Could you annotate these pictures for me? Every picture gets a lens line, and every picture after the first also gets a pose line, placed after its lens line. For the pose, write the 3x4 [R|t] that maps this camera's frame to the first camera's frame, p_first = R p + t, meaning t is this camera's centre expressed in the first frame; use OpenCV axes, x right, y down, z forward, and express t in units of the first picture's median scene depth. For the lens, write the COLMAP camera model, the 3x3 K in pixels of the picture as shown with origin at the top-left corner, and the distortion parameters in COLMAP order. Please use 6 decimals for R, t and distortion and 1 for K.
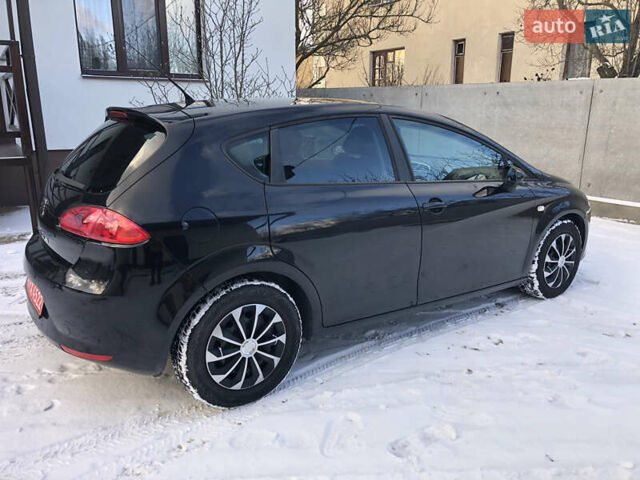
lens RADIAL K [[538.8, 0, 320.0], [0, 538.8, 240.0], [0, 0, 1]] dist [0.010974, -0.000100]
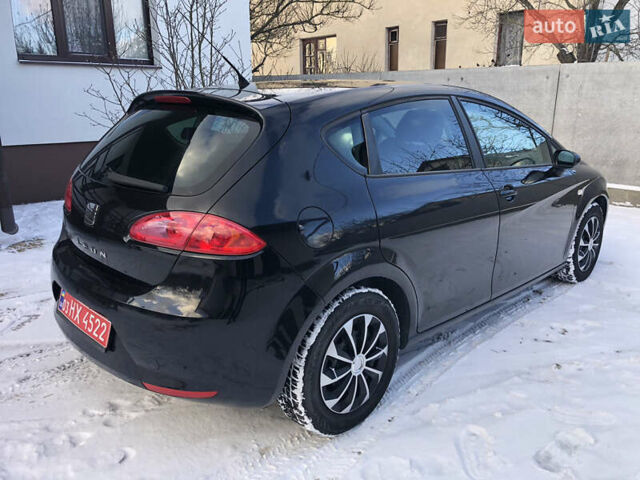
lens RADIAL K [[538.8, 0, 320.0], [0, 538.8, 240.0], [0, 0, 1]] dist [0.010974, -0.000100]
pose [[0.985796, -0.053278, 0.159271, -0.281421], [0.050588, 0.998501, 0.020896, -0.020138], [-0.160145, -0.012542, 0.987014, 0.131300]]
